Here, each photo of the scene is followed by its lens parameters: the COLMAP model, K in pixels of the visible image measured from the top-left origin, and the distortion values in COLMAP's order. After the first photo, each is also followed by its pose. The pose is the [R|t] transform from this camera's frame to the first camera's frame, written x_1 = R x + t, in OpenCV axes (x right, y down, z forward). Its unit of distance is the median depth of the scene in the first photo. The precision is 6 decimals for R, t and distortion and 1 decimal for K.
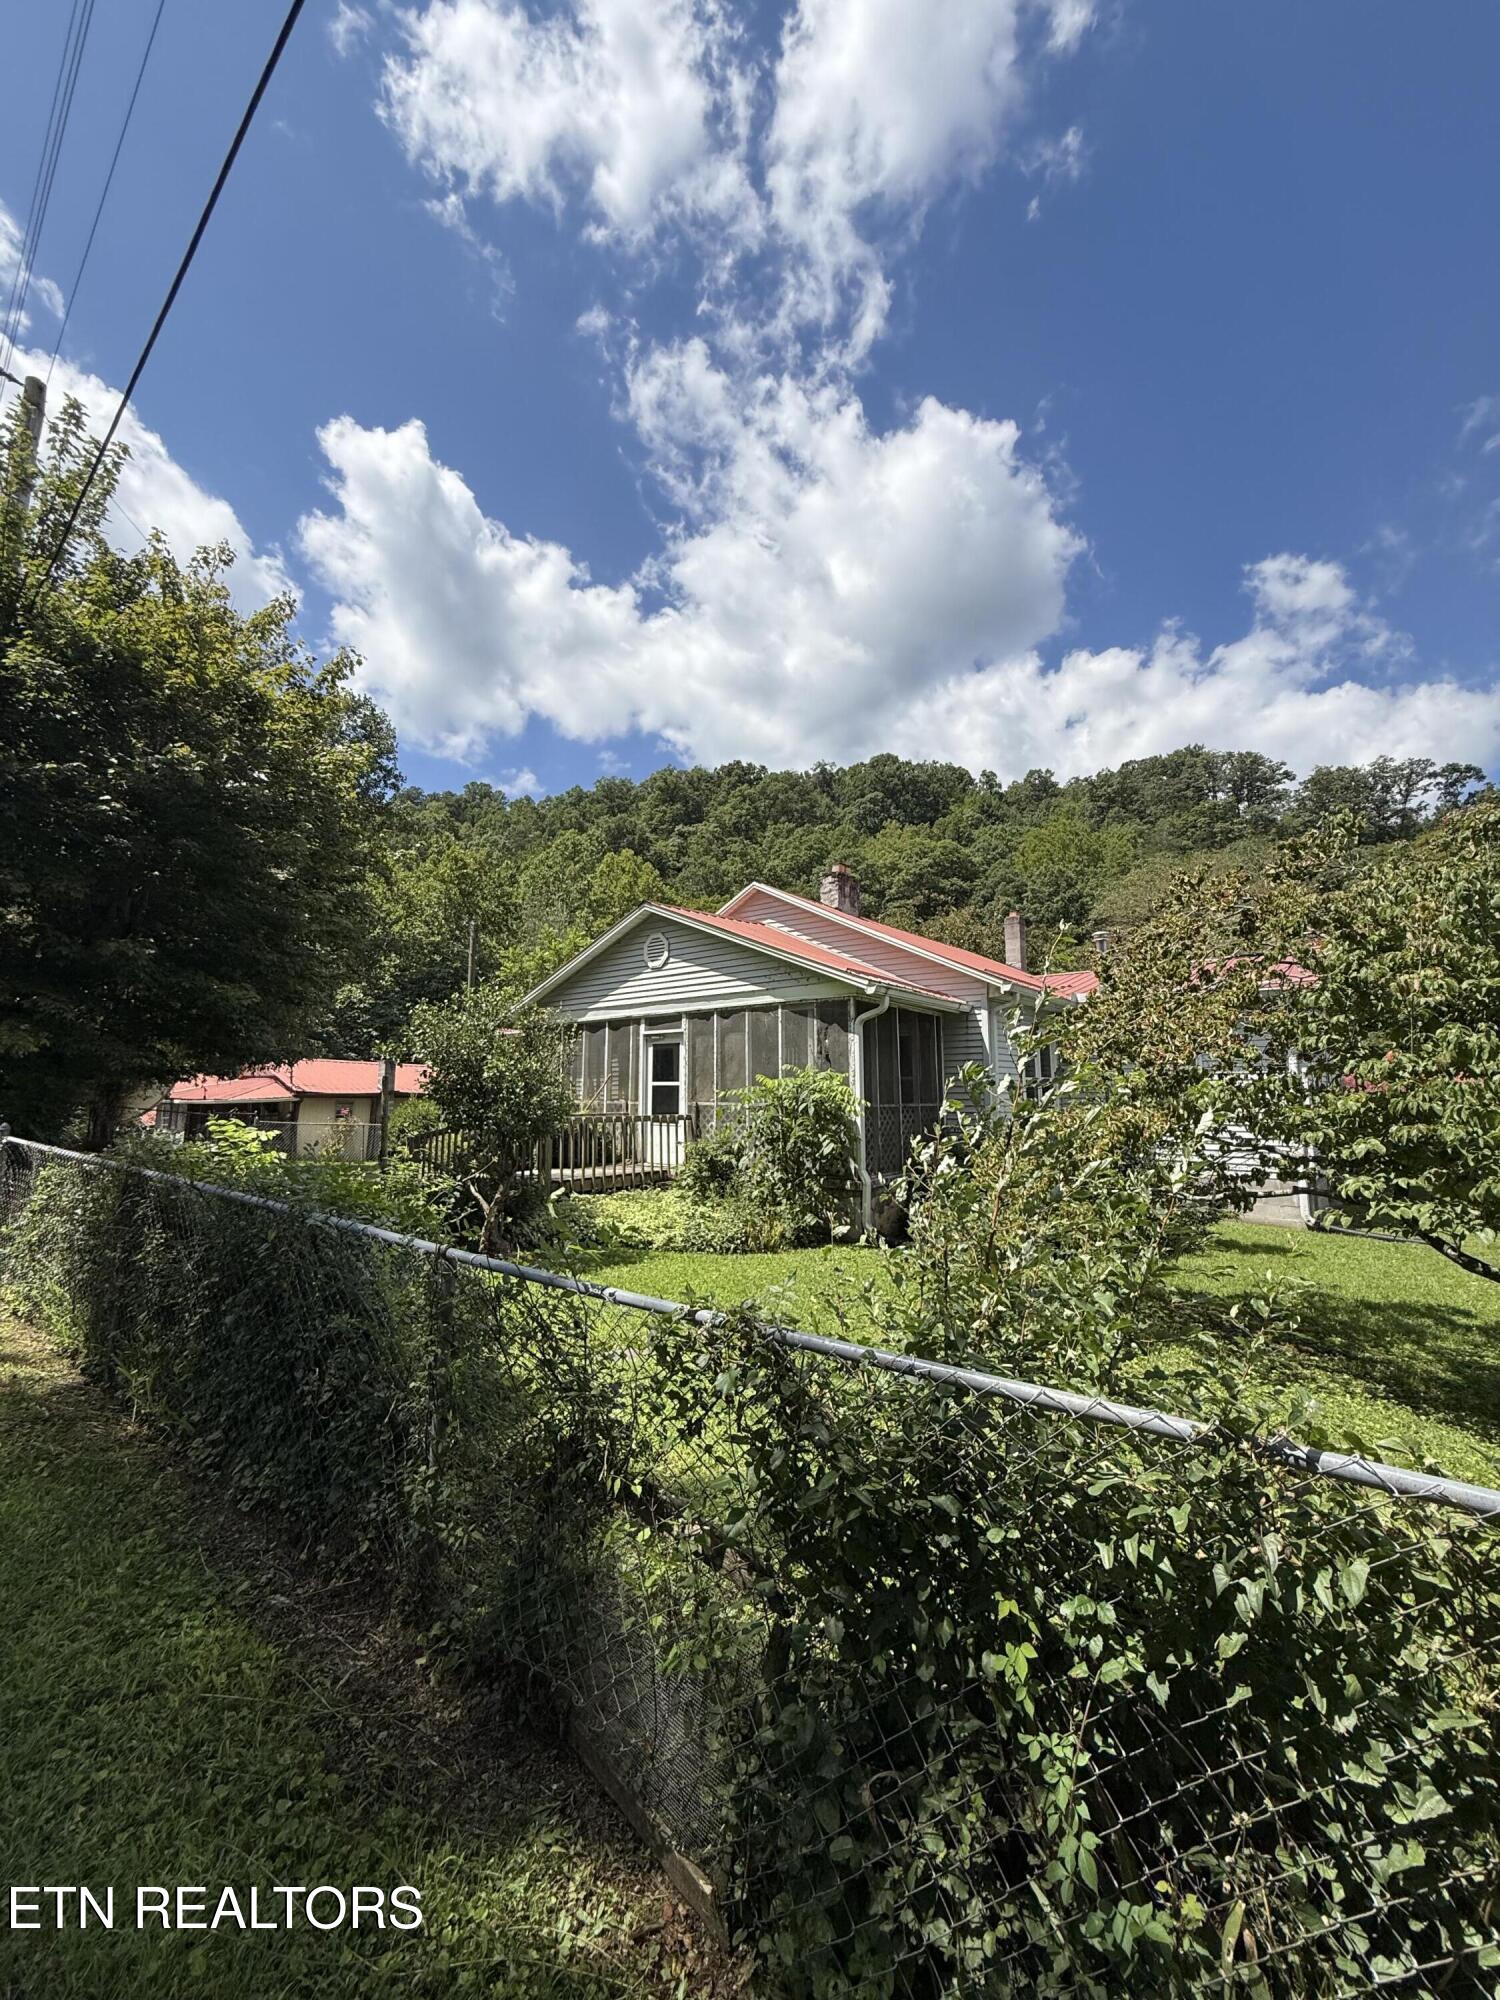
lens RADIAL K [[794.7, 0, 743.3], [0, 794.7, 1002.0], [0, 0, 1]] dist [0.003884, 0.001131]
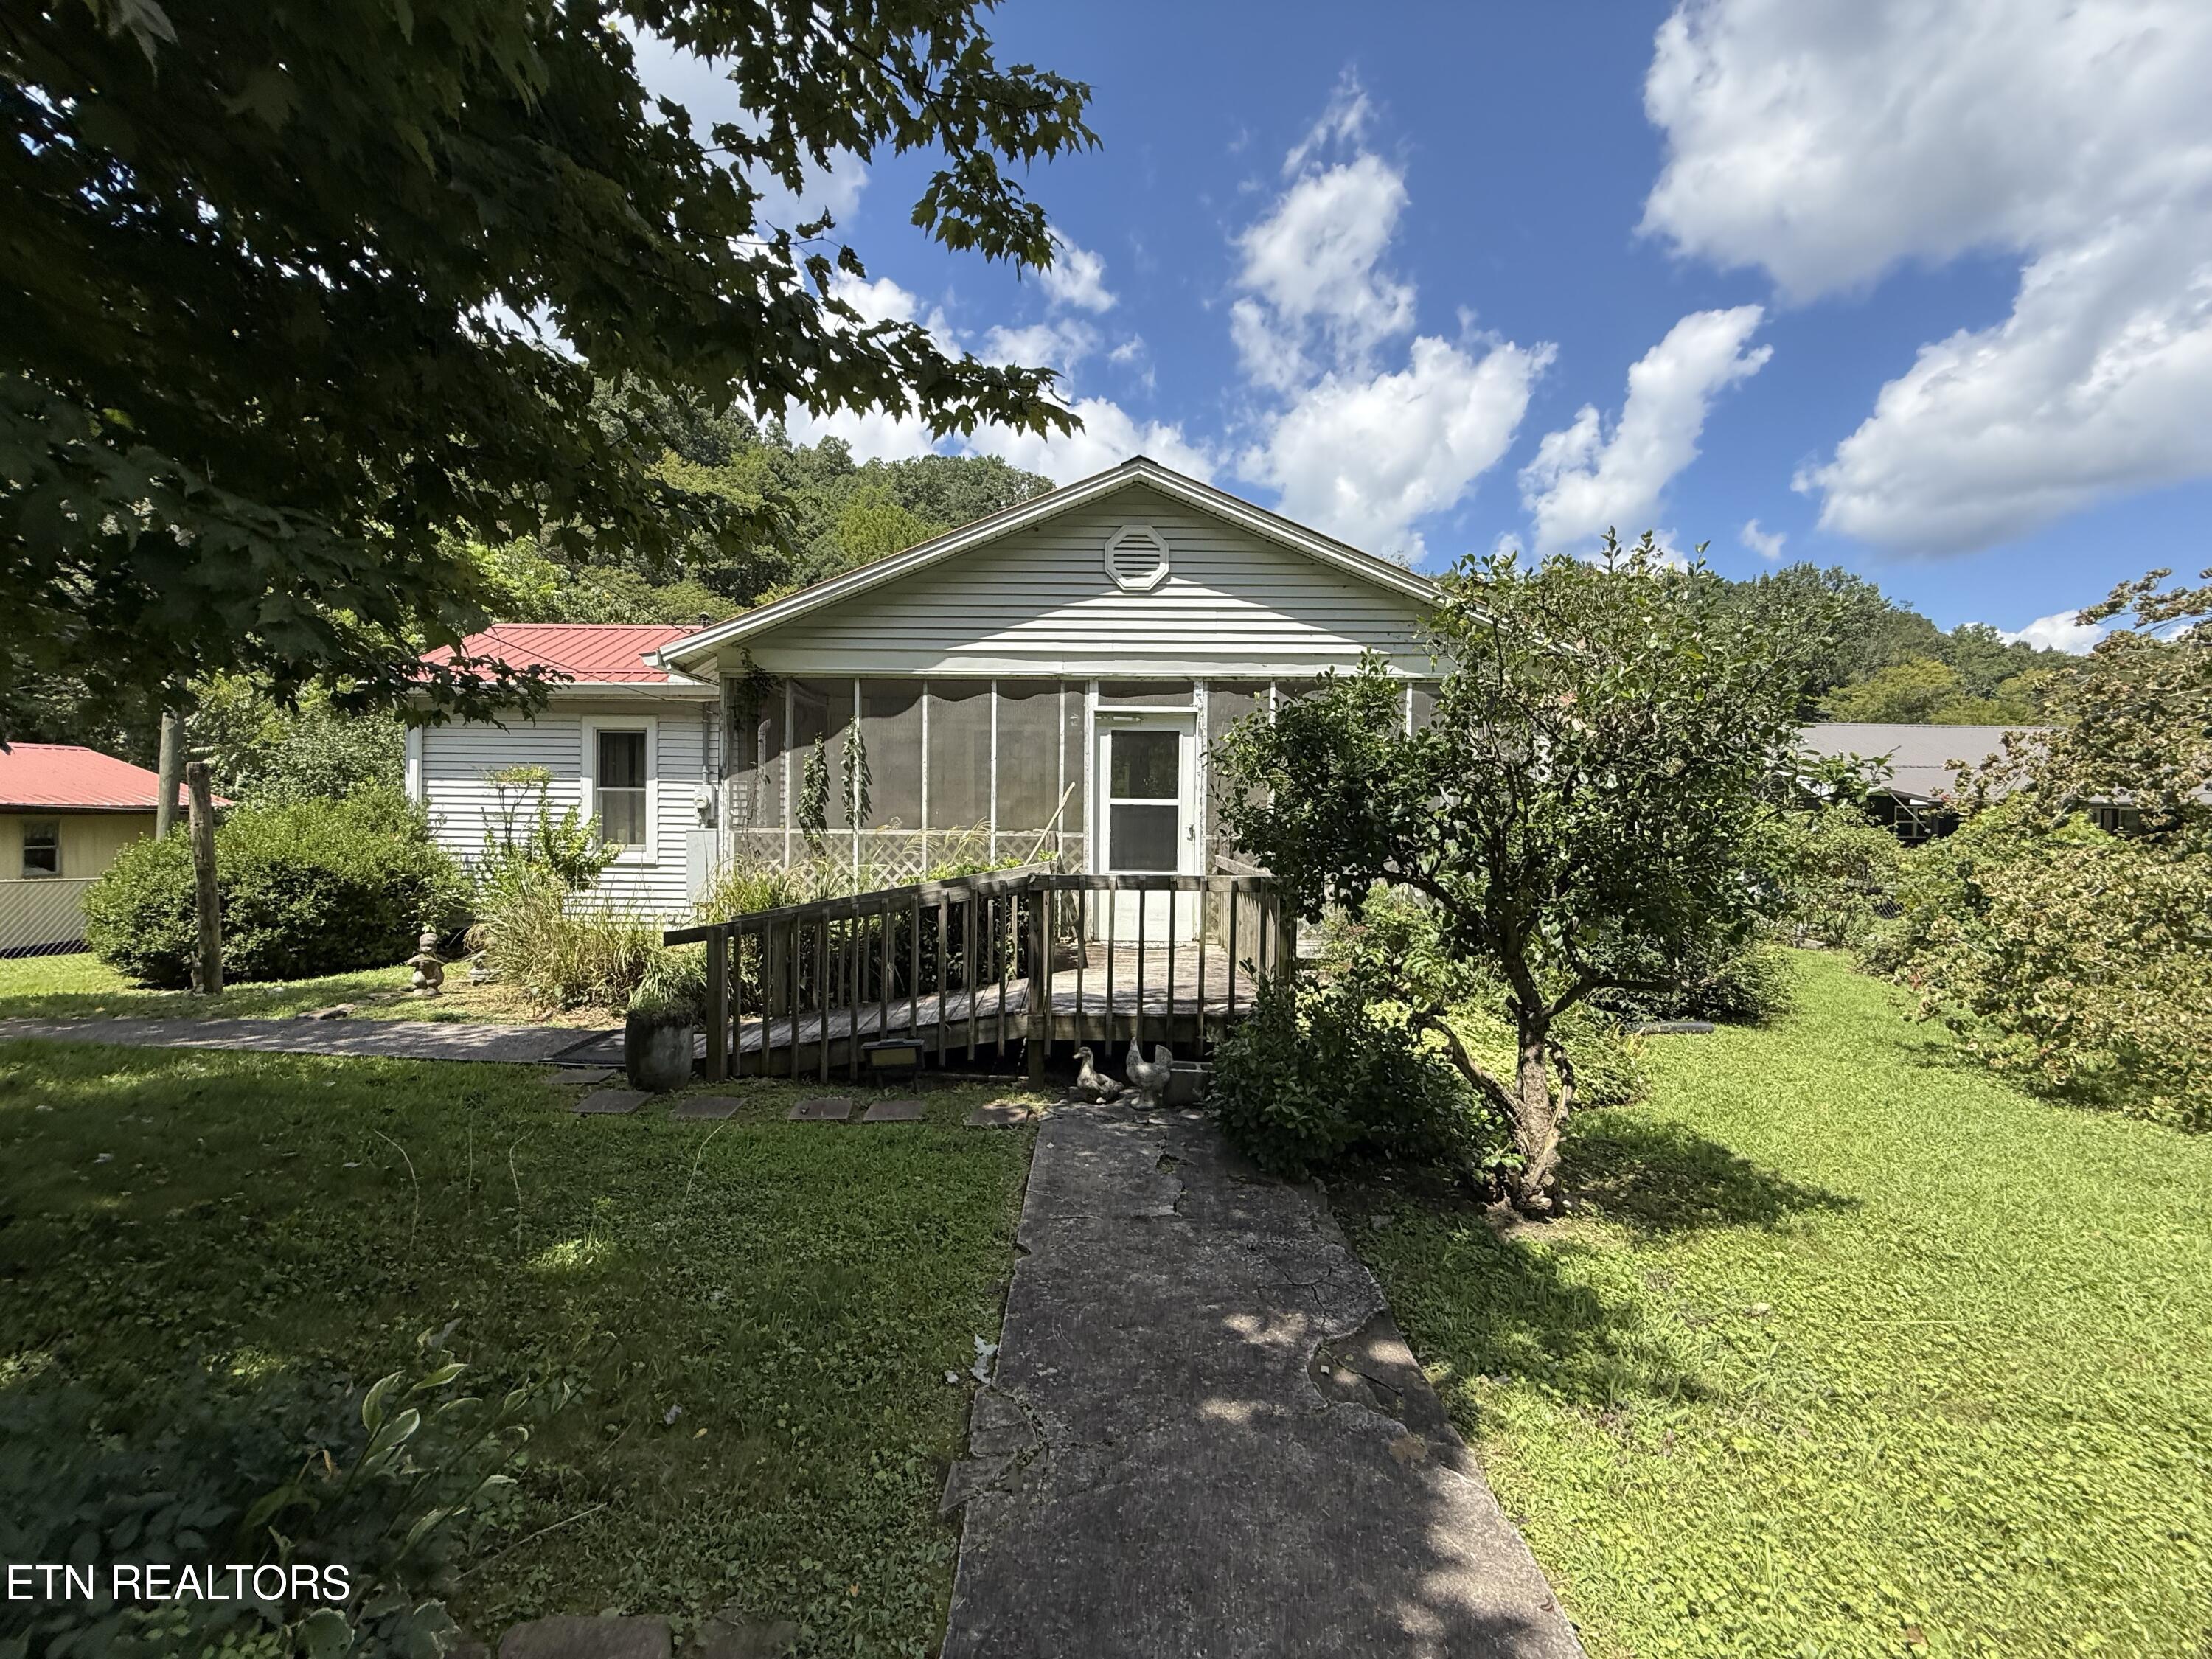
lens RADIAL K [[878.9, 0, 1099.3], [0, 878.9, 824.4], [0, 0, 1]] dist [0.003884, 0.001131]
pose [[0.757535, -0.004113, 0.652782, -0.518646], [-0.082324, 0.991395, 0.101782, 0.056385], [-0.647583, -0.130843, 0.750678, 0.537833]]
